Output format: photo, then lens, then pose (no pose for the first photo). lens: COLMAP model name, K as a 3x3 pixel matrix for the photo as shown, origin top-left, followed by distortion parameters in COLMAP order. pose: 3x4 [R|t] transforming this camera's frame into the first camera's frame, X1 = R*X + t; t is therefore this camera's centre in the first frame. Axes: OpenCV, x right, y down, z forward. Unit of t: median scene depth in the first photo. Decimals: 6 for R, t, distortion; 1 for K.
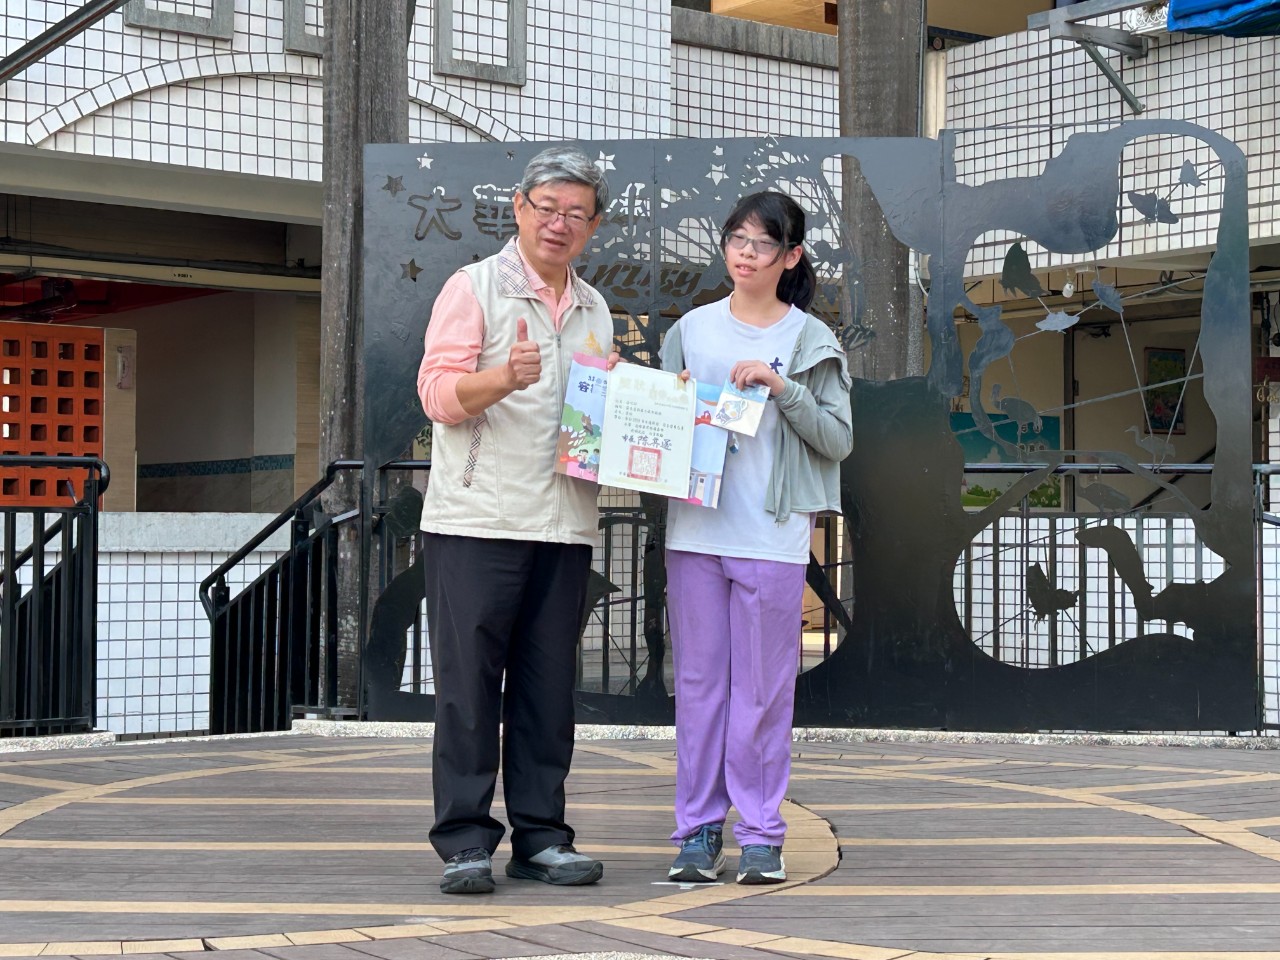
lens RADIAL K [[2396.6, 0, 627.4], [0, 2396.6, 471.7], [0, 0, 1]] dist [0.233196, -0.943596]
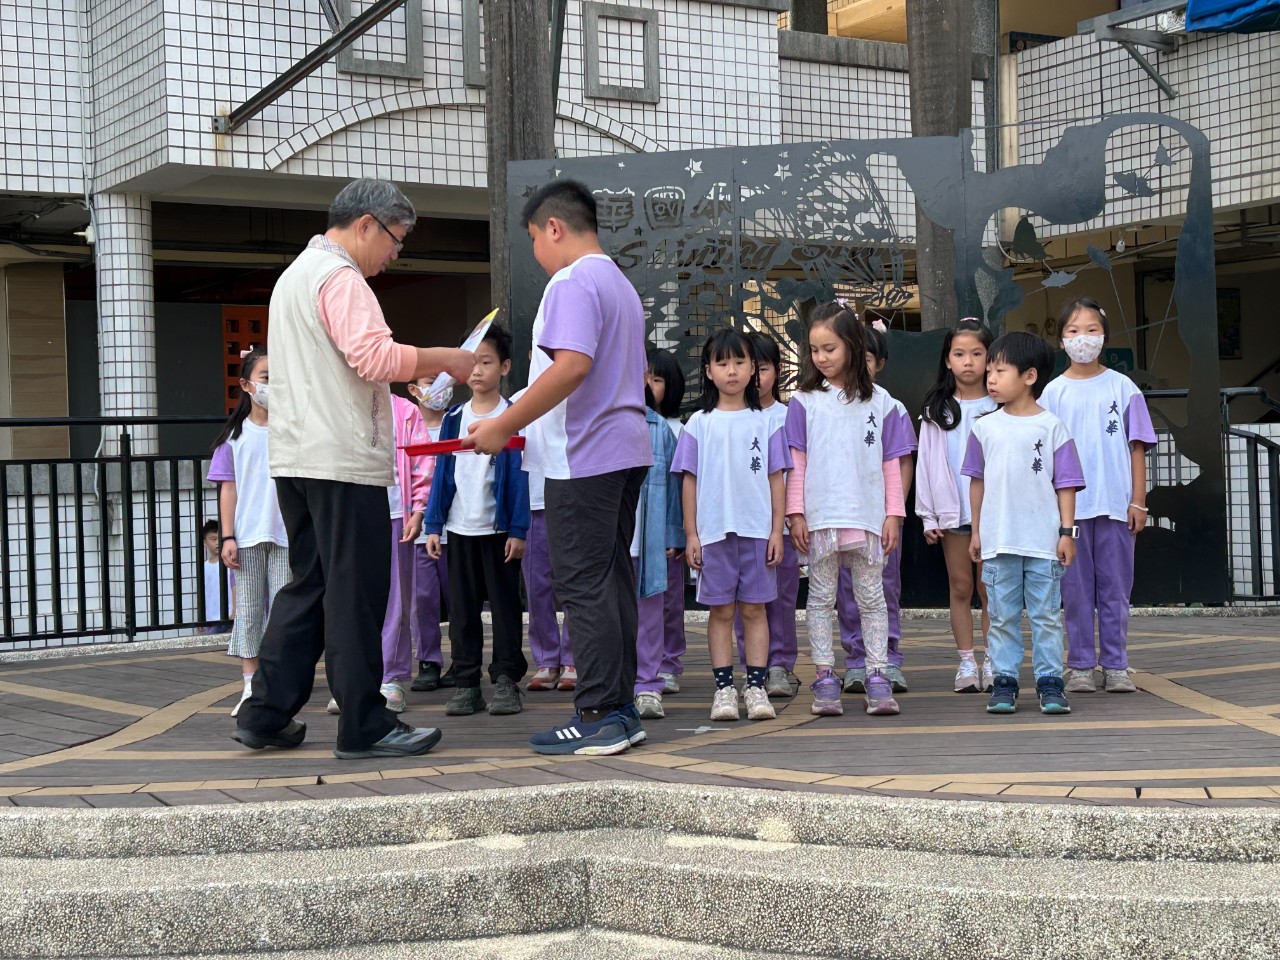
lens RADIAL K [[1961.5, 0, 653.5], [0, 1961.5, 454.6], [0, 0, 1]] dist [0.206426, -0.695654]
pose [[0.995860, -0.031871, -0.085124, 0.039772], [0.034016, 0.999136, 0.023871, -0.002373], [0.084290, -0.026668, 0.996084, -0.028953]]
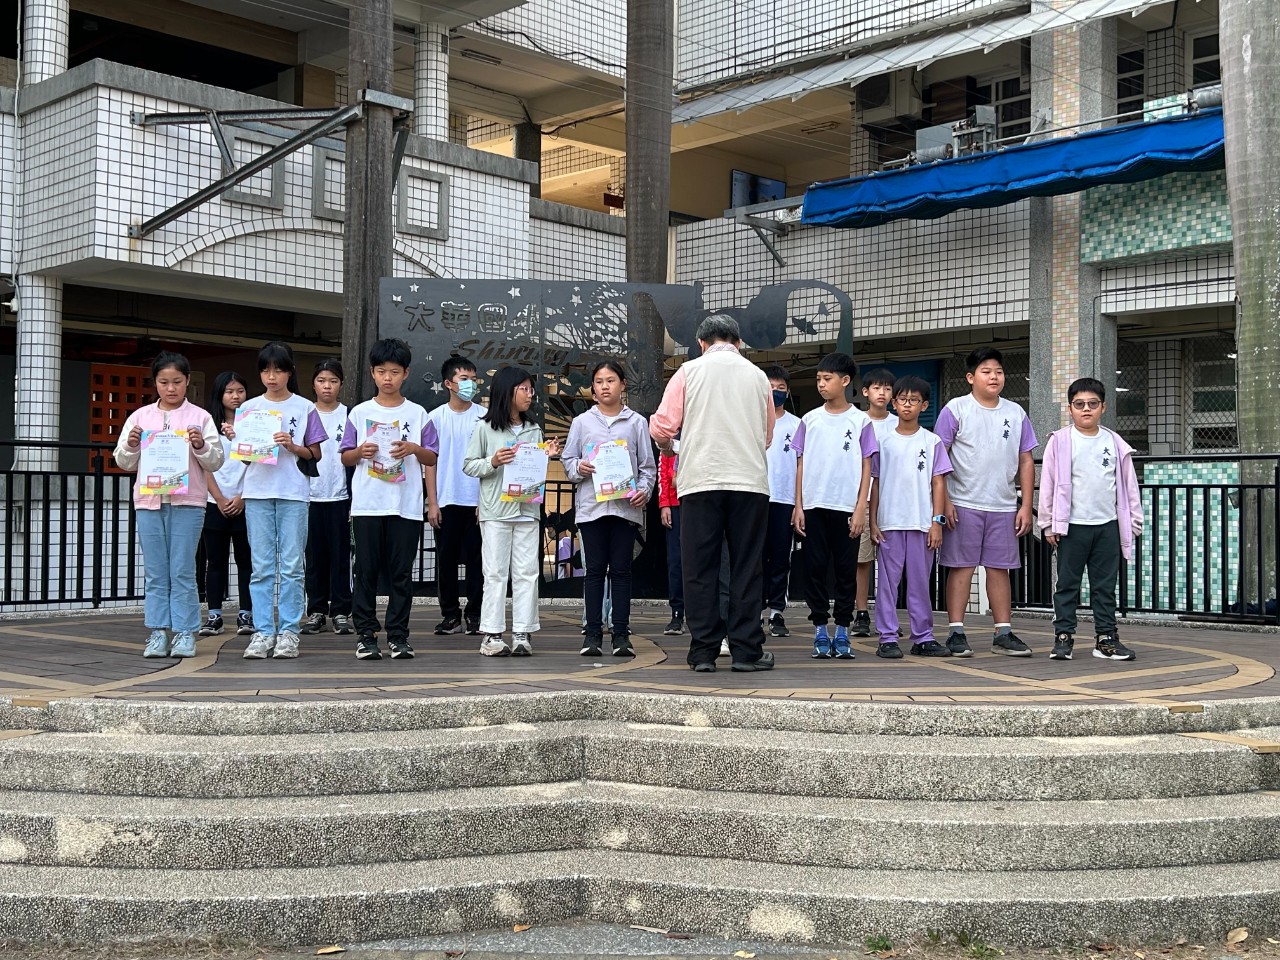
lens RADIAL K [[1457.0, 0, 649.9], [0, 1457.0, 471.9], [0, 0, 1]] dist [0.129056, -0.302039]
pose [[0.990894, 0.013773, 0.133936, -0.040969], [-0.014700, 0.999874, 0.005929, 0.000512], [-0.133837, -0.007844, 0.990972, -0.090005]]
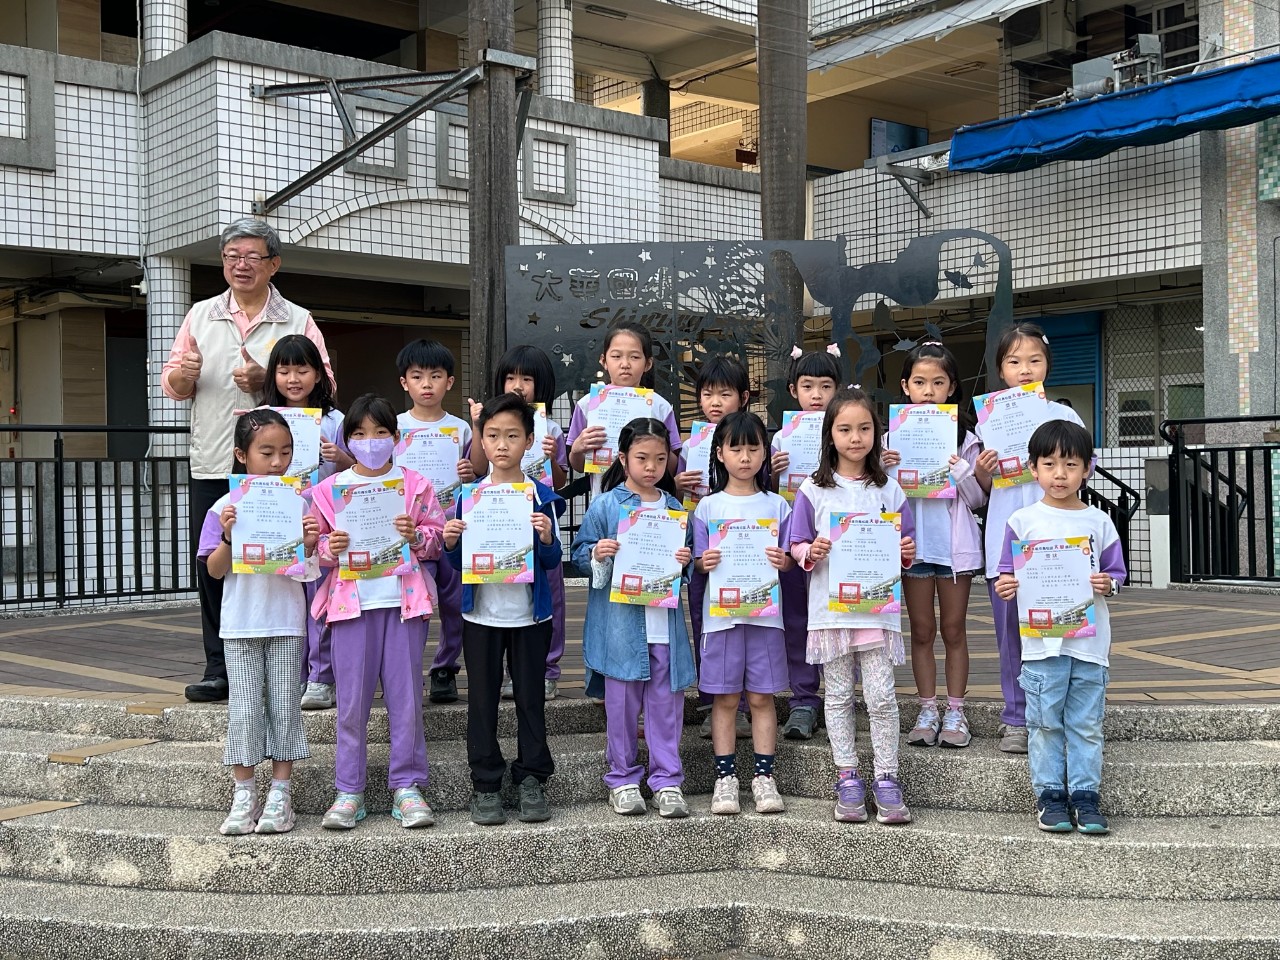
lens RADIAL K [[1476.6, 0, 650.4], [0, 1476.6, 474.2], [0, 0, 1]] dist [0.148861, -0.384617]
pose [[0.999062, -0.012556, 0.041435, -0.039191], [0.011292, 0.999468, 0.030604, -0.002475], [-0.041797, -0.030107, 0.998672, -0.055114]]
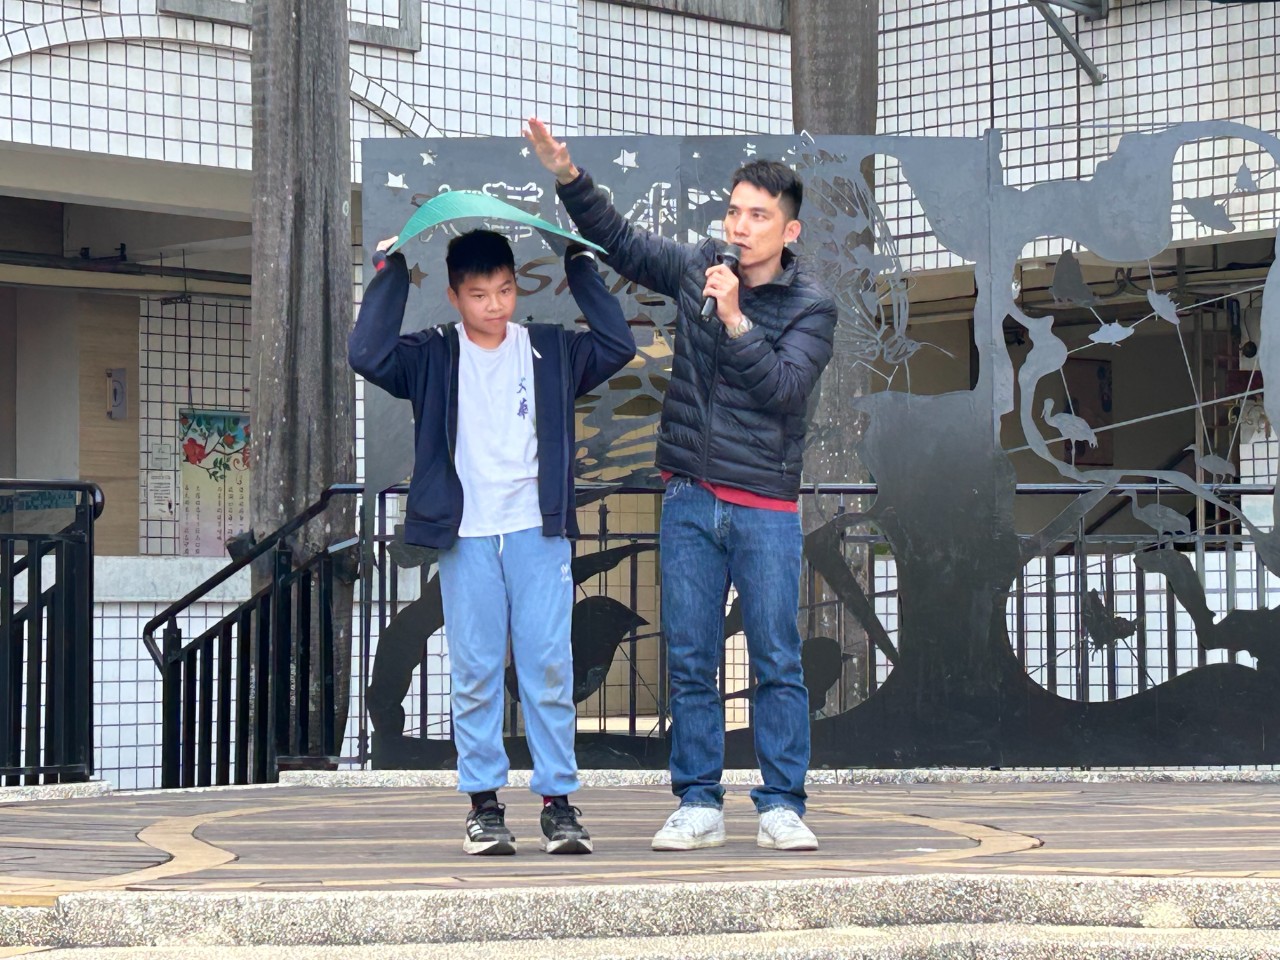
lens RADIAL K [[3427.0, 0, 621.1], [0, 3427.0, 439.3], [0, 0, 1]] dist [0.206288, -0.625067]
pose [[0.993292, -0.001954, 0.115621, -0.124133], [0.005044, 0.999638, -0.026437, 0.010139], [-0.115527, 0.026843, 0.992942, -0.230831]]
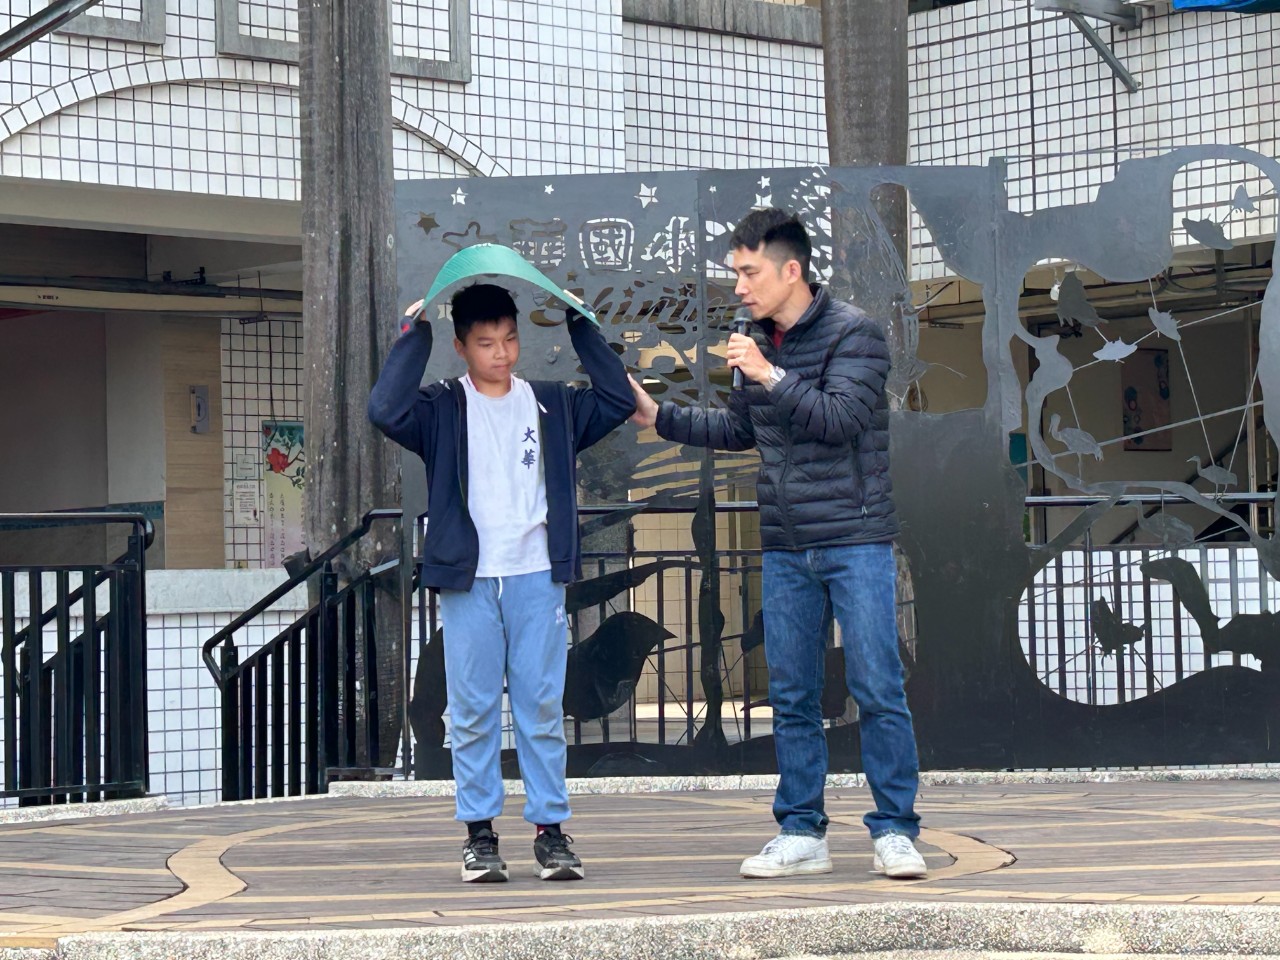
lens RADIAL K [[3298.8, 0, 594.9], [0, 3298.8, 448.5], [0, 0, 1]] dist [0.200857, -0.586721]
pose [[0.997098, -0.022595, 0.072701, -0.097607], [0.023862, 0.999577, -0.016604, -0.003805], [-0.072295, 0.018290, 0.997216, -0.243584]]
